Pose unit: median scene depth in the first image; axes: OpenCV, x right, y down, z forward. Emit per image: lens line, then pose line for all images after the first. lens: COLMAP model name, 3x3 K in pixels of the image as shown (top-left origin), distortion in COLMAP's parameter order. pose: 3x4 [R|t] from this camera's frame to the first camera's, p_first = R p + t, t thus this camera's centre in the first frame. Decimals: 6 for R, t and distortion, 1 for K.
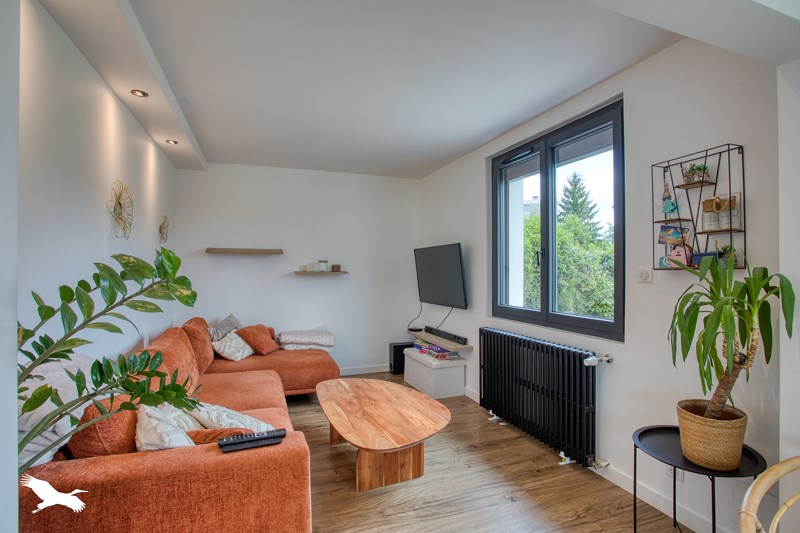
lens RADIAL K [[383.7, 0, 389.1], [0, 383.7, 268.6], [0, 0, 1]] dist [-0.039191, 0.000304]
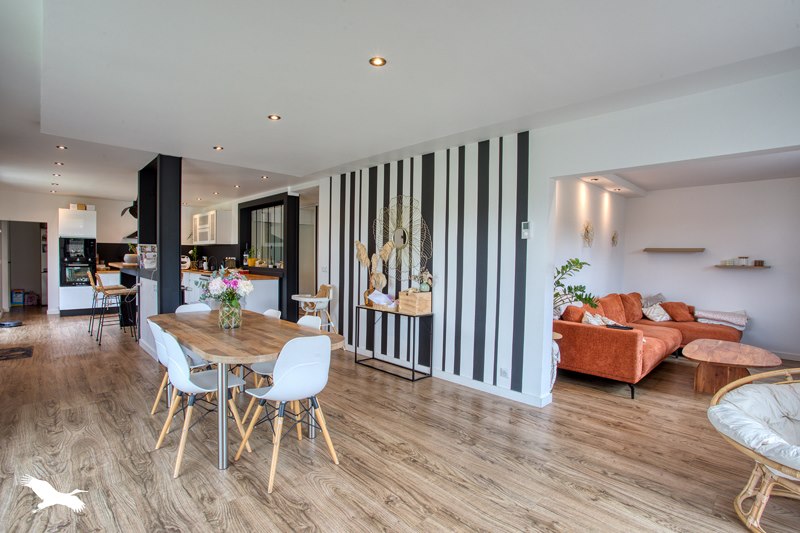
lens RADIAL K [[383.7, 0, 389.1], [0, 383.7, 268.6], [0, 0, 1]] dist [-0.039191, 0.000304]
pose [[0.401810, 0.032501, -0.915146, 0.525070], [-0.009563, 0.999464, 0.031297, -0.011080], [0.915673, -0.003824, 0.401905, -0.581221]]
